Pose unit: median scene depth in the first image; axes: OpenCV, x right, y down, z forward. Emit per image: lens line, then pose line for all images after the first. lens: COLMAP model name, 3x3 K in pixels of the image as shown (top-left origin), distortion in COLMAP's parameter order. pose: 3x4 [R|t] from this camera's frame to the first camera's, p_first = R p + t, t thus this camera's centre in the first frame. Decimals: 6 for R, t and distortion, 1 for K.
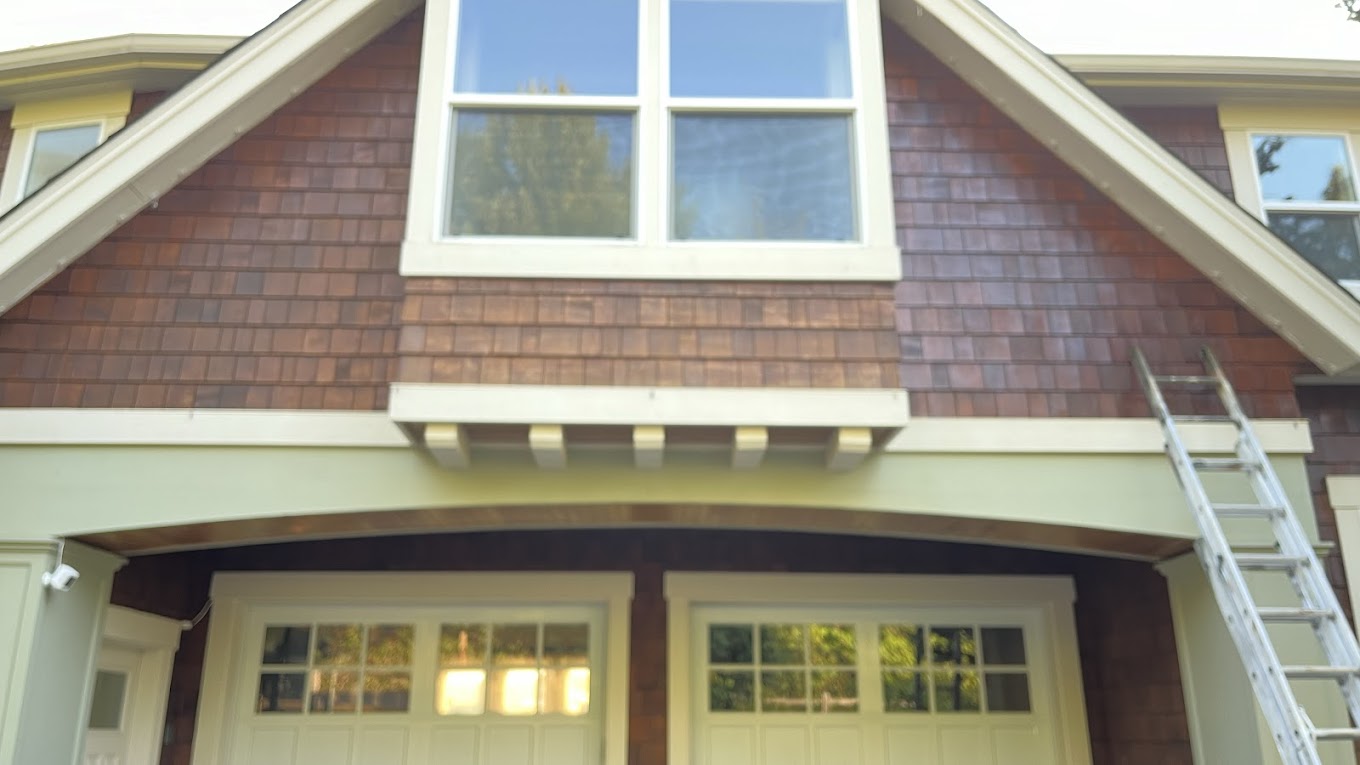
lens RADIAL K [[1009.4, 0, 679.6], [0, 1009.4, 380.6], [0, 0, 1]] dist [0.044868, -0.000980]
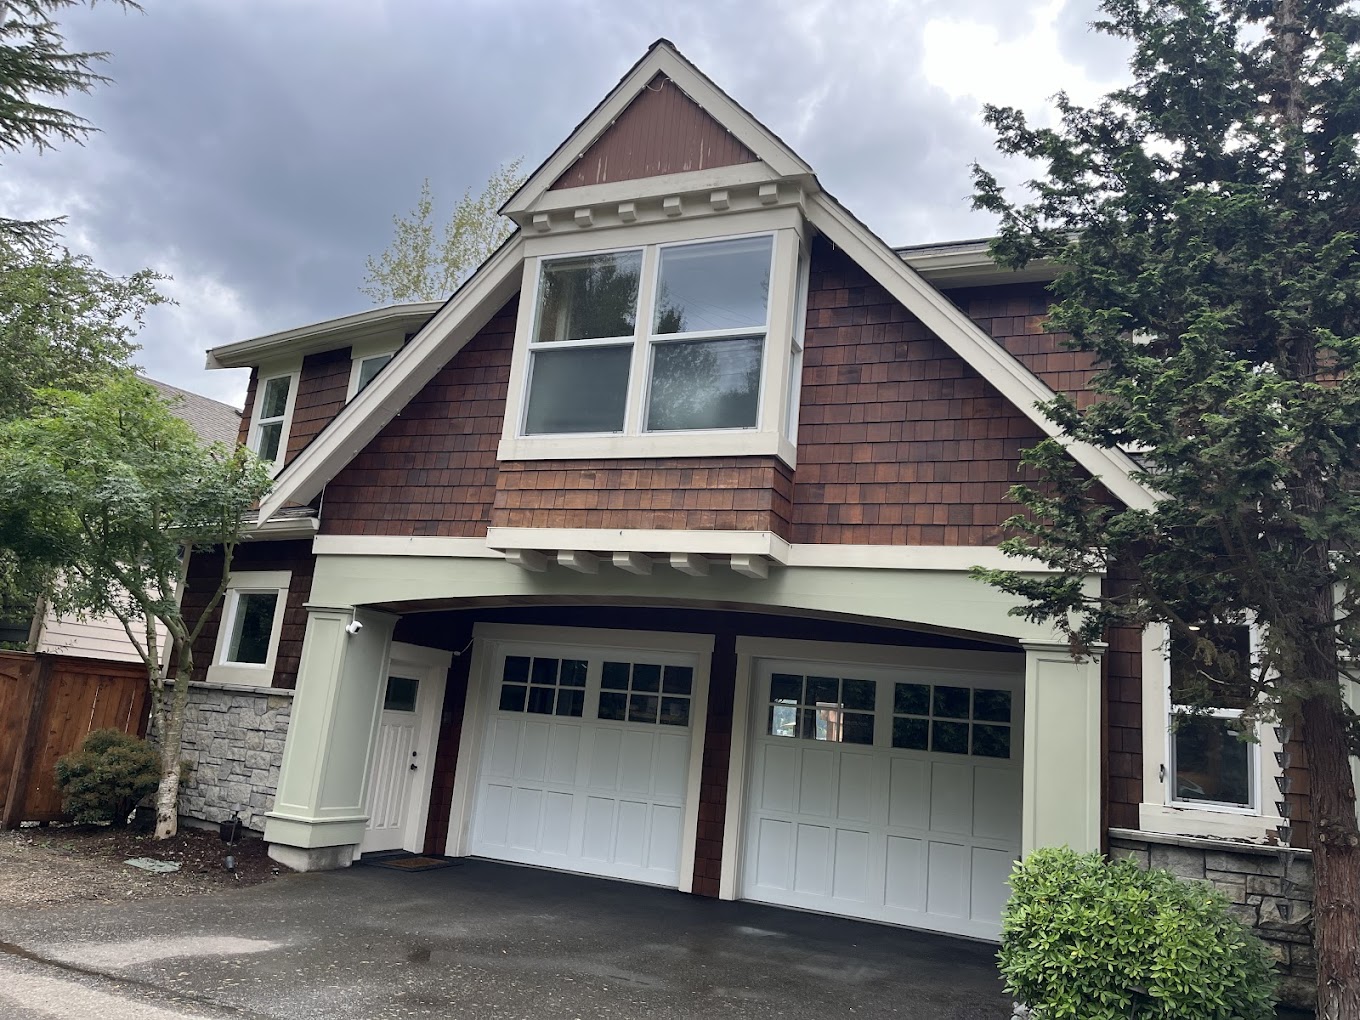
lens RADIAL K [[1027.5, 0, 680.4], [0, 1027.5, 512.7], [0, 0, 1]] dist [0.015654, 0.002028]
pose [[0.912035, -0.004783, -0.410084, 0.700911], [0.042987, 0.995539, 0.083991, -0.146631], [0.407853, -0.094231, 0.908172, -0.445744]]
